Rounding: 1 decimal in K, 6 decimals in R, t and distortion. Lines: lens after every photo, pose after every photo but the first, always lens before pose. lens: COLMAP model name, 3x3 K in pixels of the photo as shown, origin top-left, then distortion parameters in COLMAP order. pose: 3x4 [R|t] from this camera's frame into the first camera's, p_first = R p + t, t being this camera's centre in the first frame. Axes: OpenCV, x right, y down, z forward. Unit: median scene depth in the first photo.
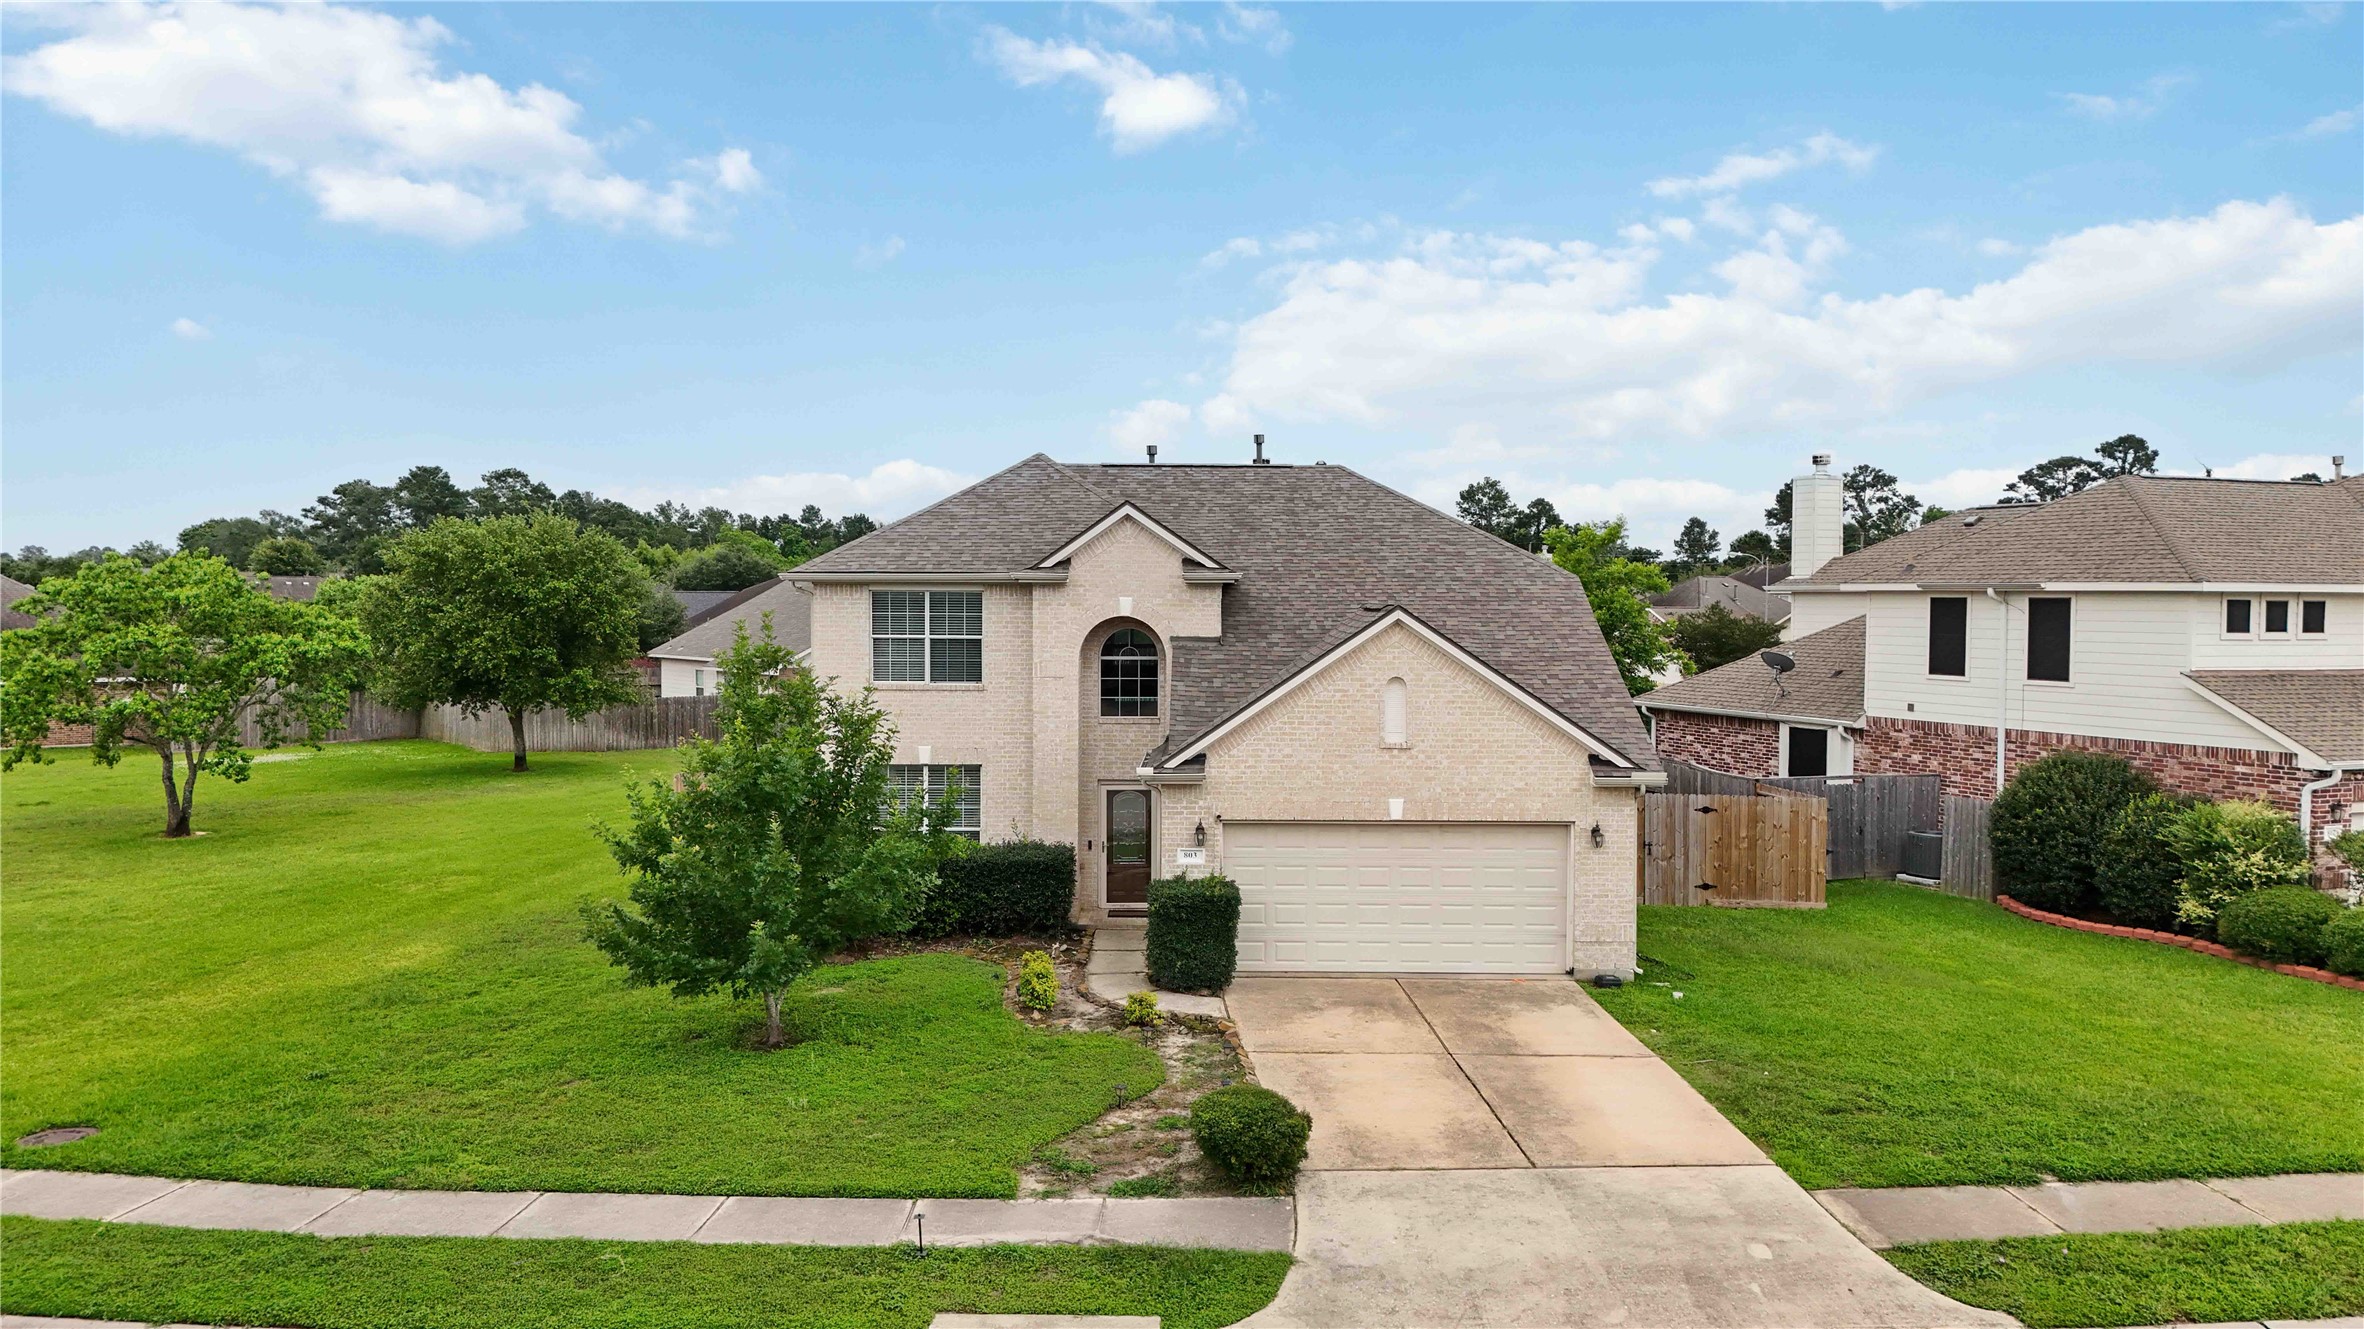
lens RADIAL K [[1738.4, 0, 1184.6], [0, 1738.4, 648.2], [0, 0, 1]] dist [0.071982, -0.064897]
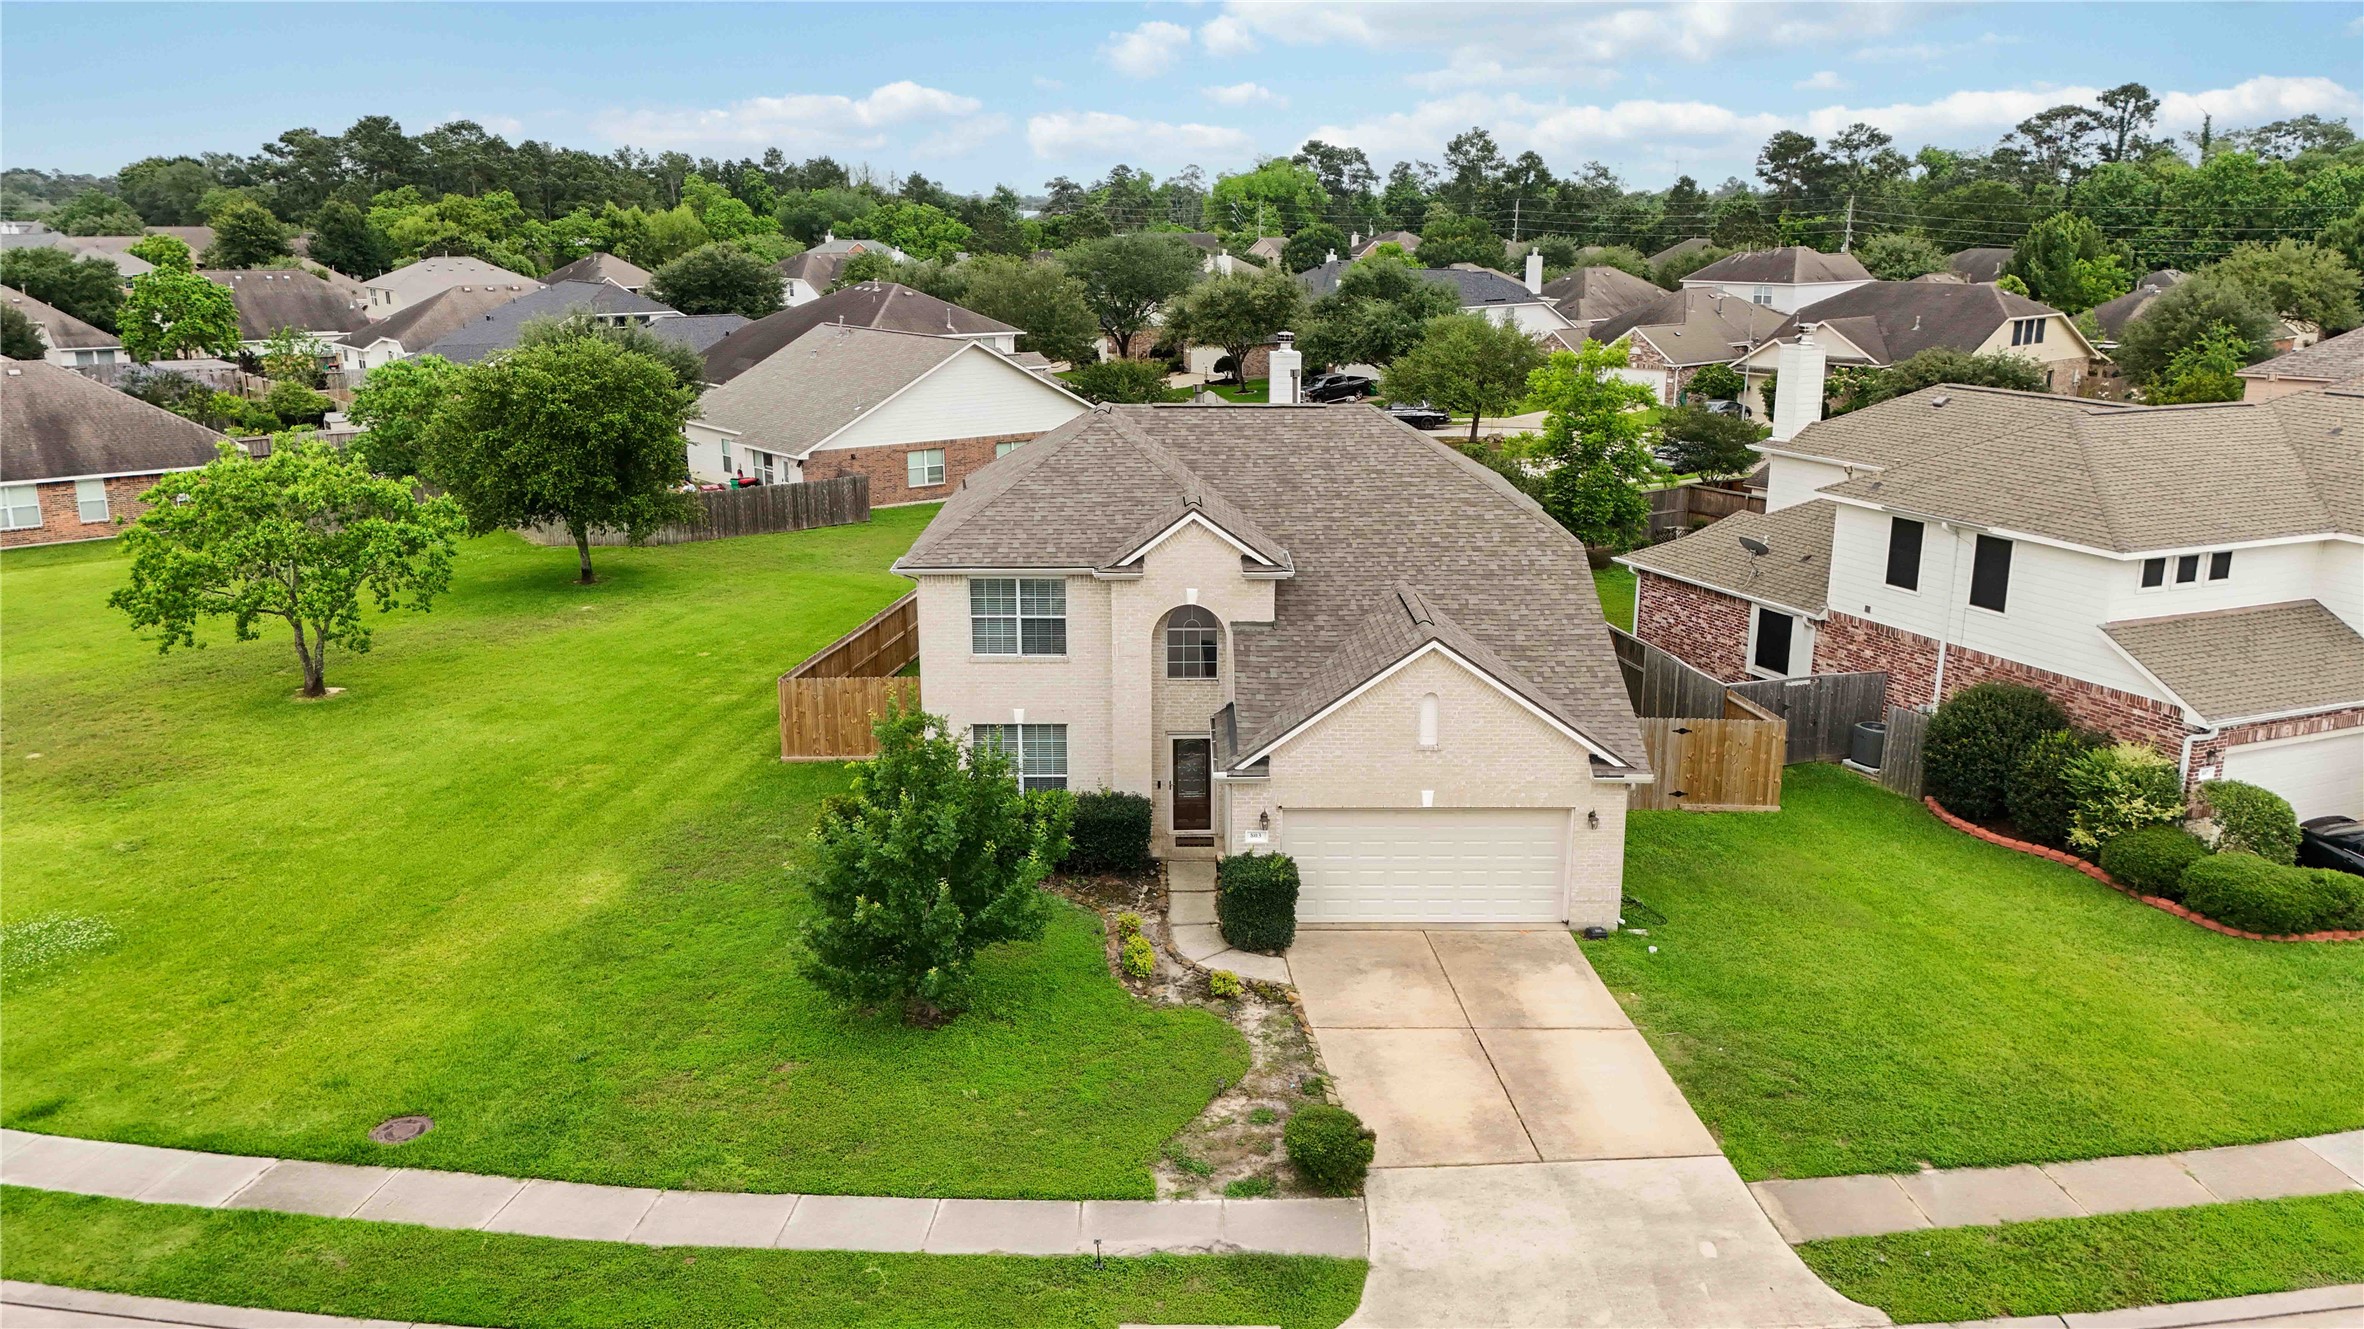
lens RADIAL K [[1738.4, 0, 1183.6], [0, 1738.4, 654.2], [0, 0, 1]] dist [0.071982, -0.064897]
pose [[0.999862, -0.006820, 0.015163, -0.057538], [0.003377, 0.976293, 0.216428, -0.236847], [-0.016280, -0.216347, 0.976181, -0.133389]]
